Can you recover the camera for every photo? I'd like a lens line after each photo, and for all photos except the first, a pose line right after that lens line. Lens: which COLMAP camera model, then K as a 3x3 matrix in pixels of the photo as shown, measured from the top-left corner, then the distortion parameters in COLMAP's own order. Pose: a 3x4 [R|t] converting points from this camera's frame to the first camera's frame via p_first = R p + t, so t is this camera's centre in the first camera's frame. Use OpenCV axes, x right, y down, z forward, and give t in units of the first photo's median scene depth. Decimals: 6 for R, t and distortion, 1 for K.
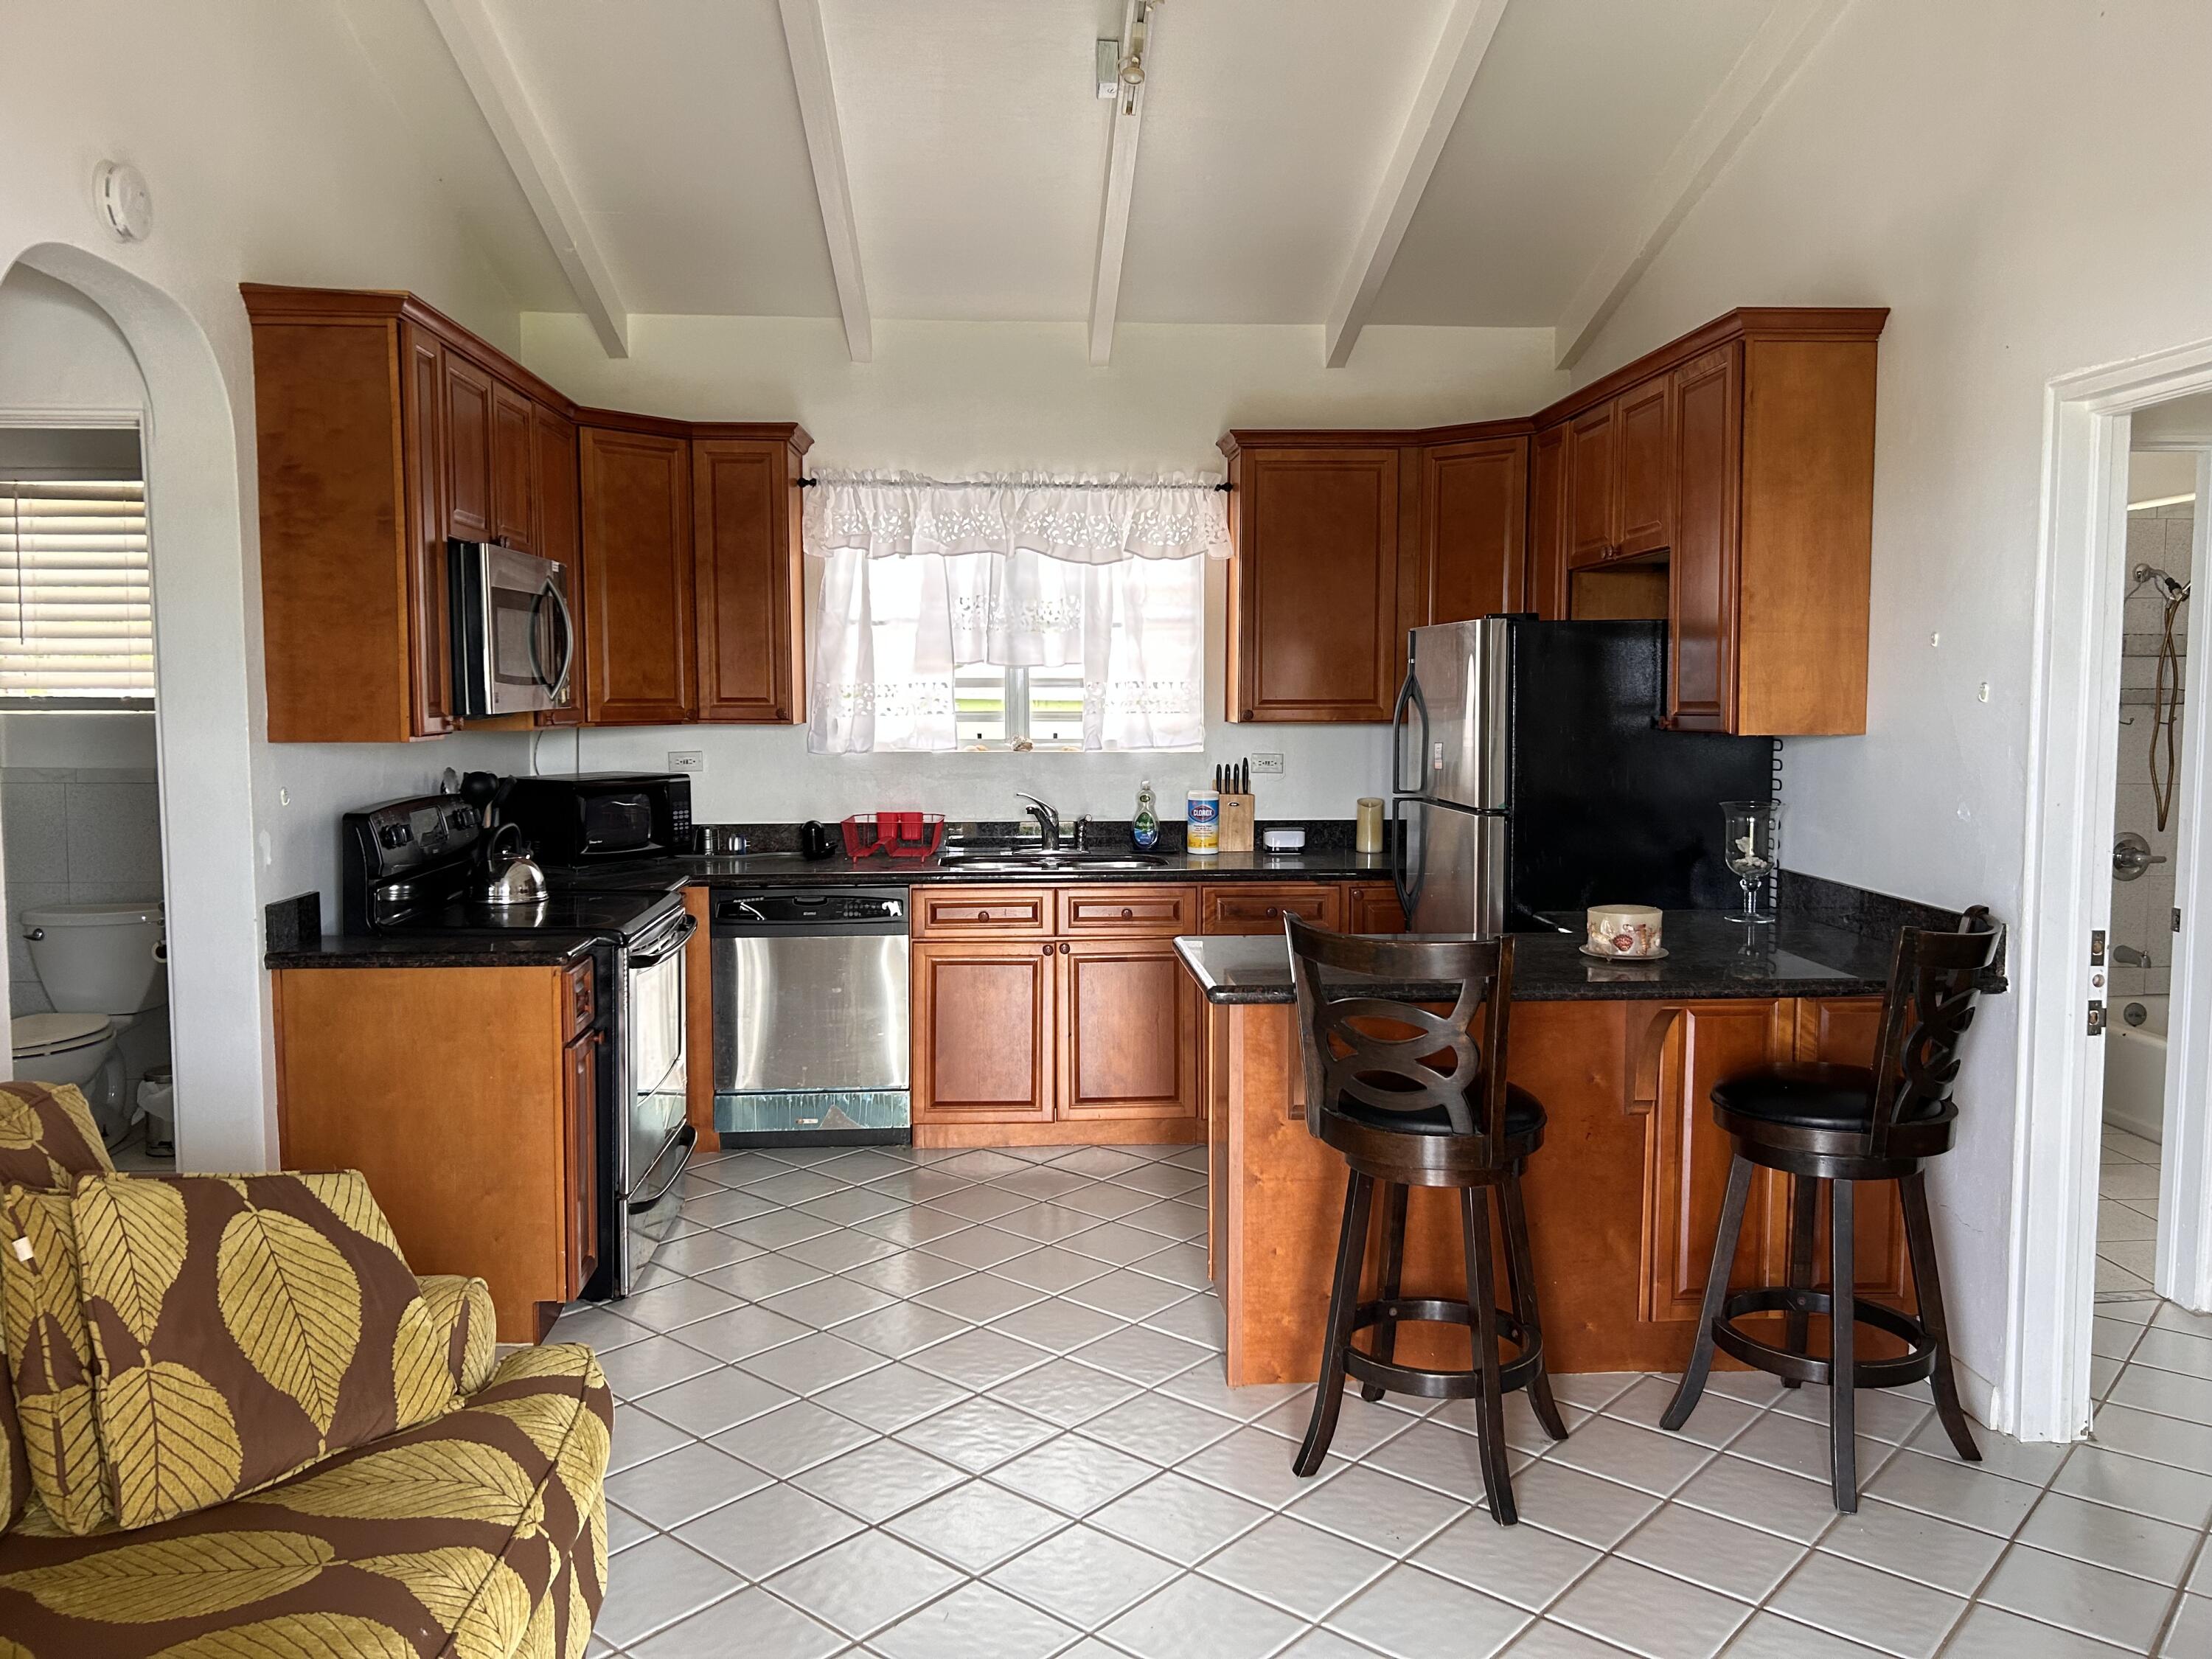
lens RADIAL K [[1684.3, 0, 1105.1], [0, 1684.3, 824.2], [0, 0, 1]] dist [-0.008827, -0.006604]
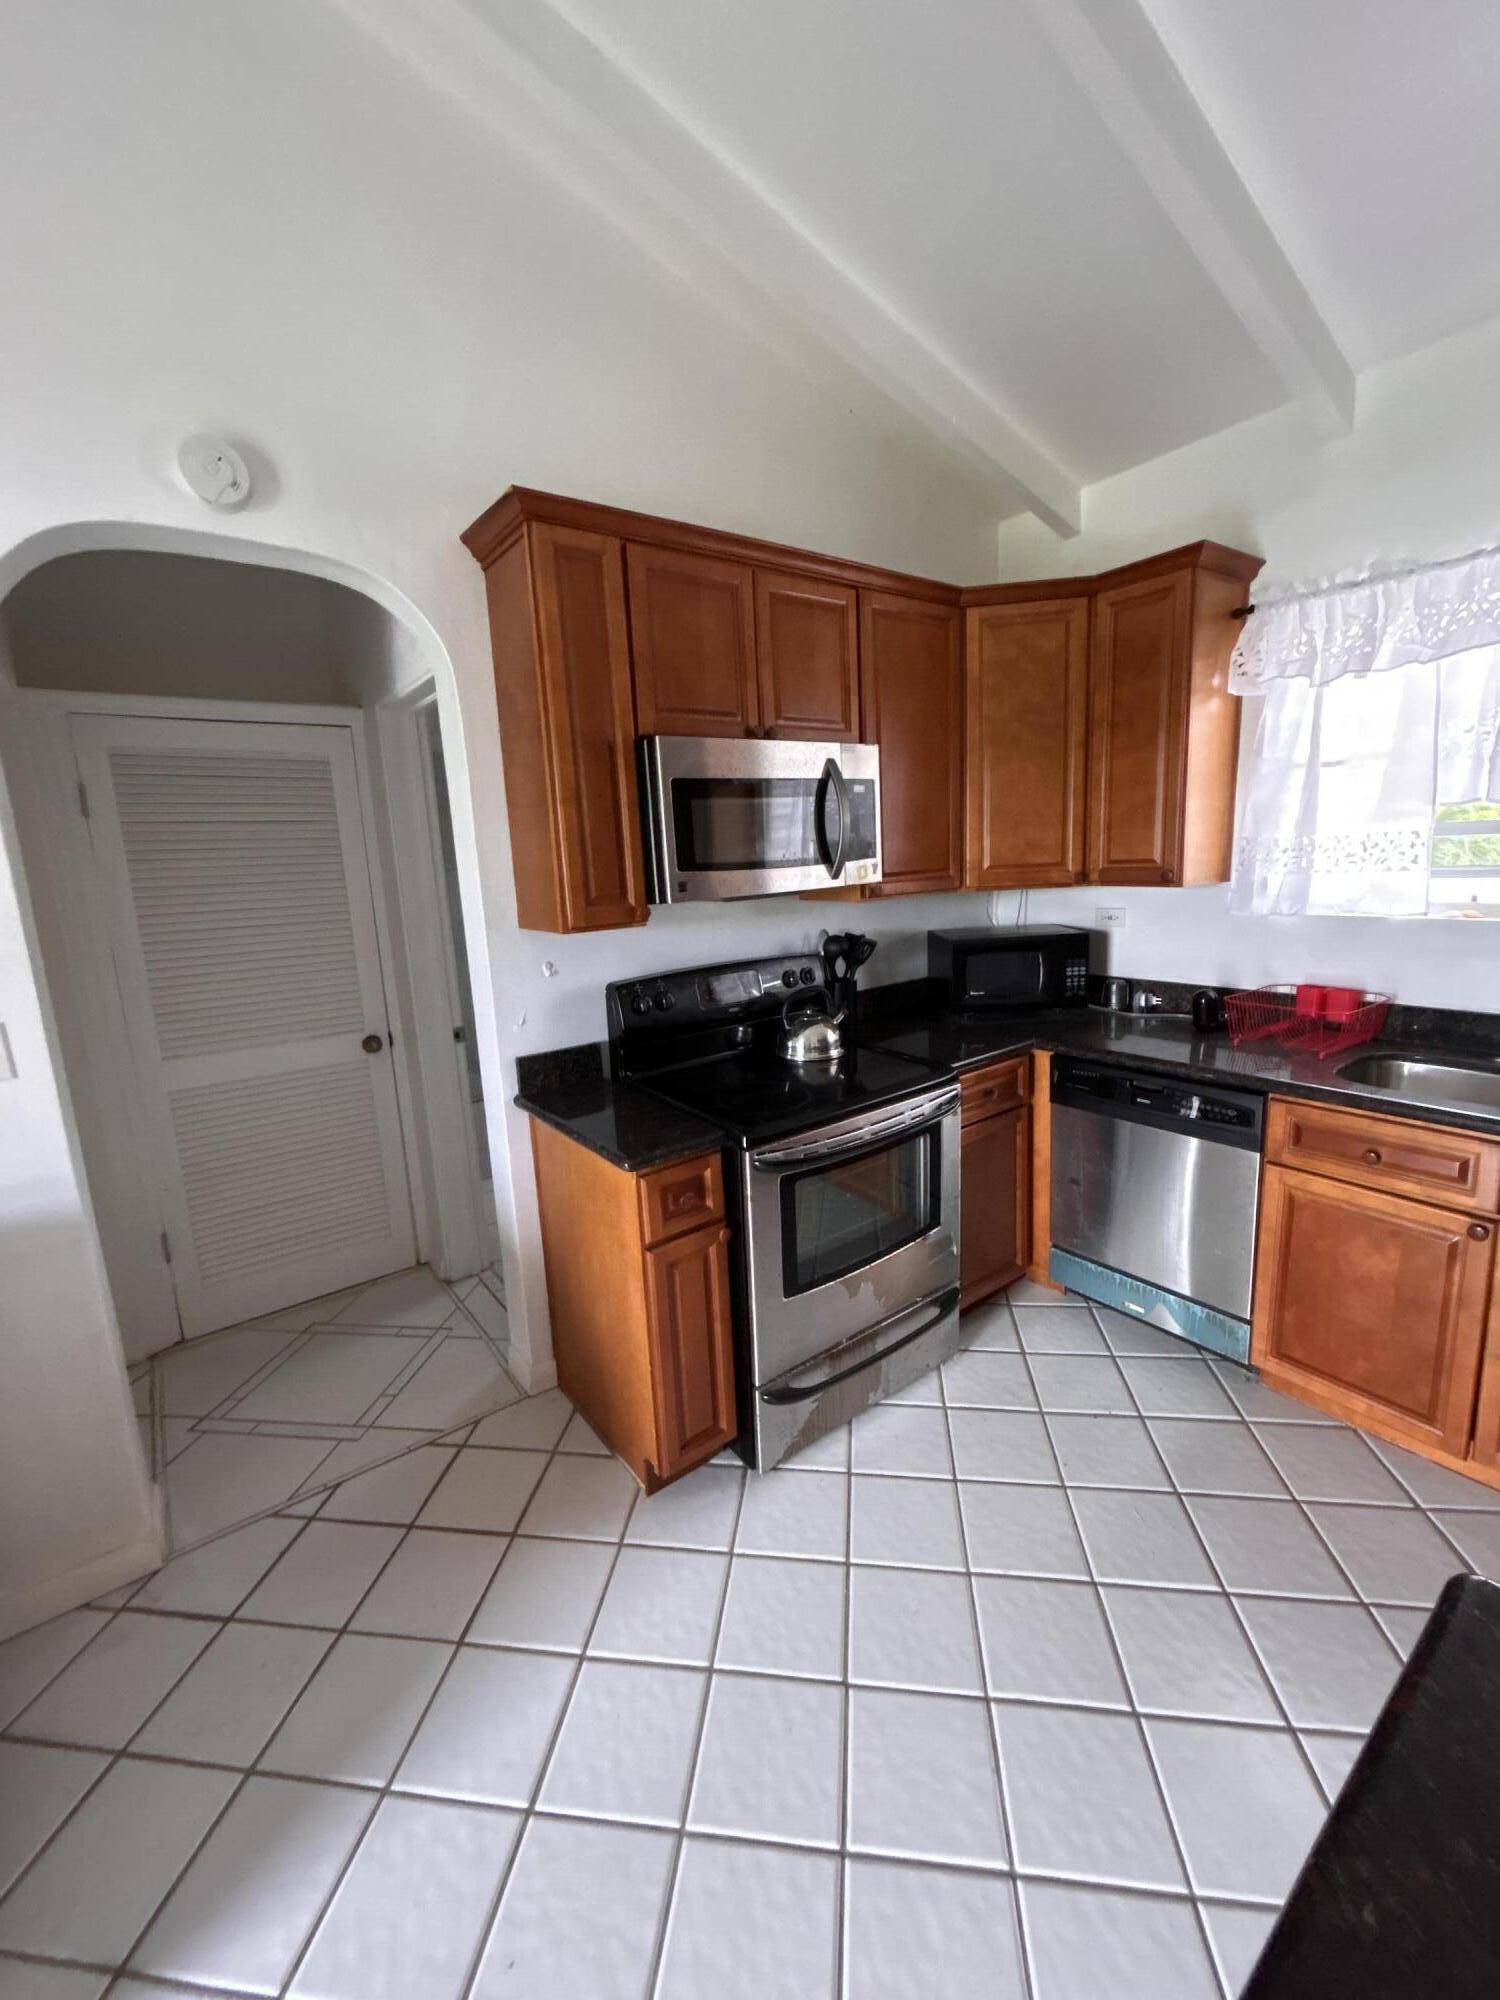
lens RADIAL K [[792.5, 0, 748.1], [0, 792.5, 999.0], [0, 0, 1]] dist [-0.008454, 0.000289]
pose [[0.542261, 0.125230, -0.830825, 0.053666], [-0.017464, 0.990297, 0.137868, -0.052440], [0.840029, -0.060251, 0.539186, 0.541149]]
